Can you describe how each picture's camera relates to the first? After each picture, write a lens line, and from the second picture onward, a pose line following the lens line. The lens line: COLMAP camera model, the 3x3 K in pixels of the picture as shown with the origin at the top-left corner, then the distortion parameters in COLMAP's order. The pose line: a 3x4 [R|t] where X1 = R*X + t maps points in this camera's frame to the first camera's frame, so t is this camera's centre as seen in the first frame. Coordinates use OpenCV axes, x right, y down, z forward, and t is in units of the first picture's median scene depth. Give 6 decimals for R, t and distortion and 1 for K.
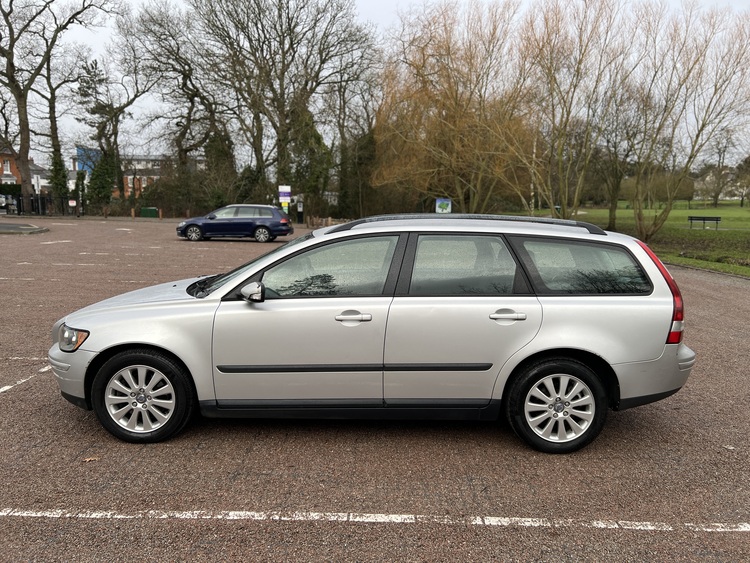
lens RADIAL K [[560.9, 0, 389.1], [0, 560.9, 291.7], [0, 0, 1]] dist [0.029734, -0.026209]
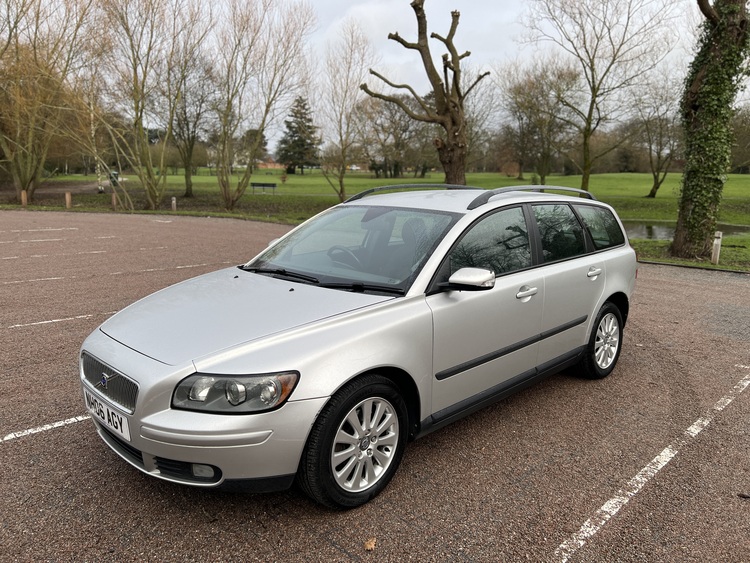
lens RADIAL K [[560.9, 0, 372.1], [0, 560.9, 284.9], [0, 0, 1]] dist [0.029734, -0.026209]
pose [[0.704331, -0.131956, 0.697499, -0.128040], [0.098685, 0.991231, 0.087873, -0.010954], [-0.702978, 0.006941, 0.711178, 0.066212]]
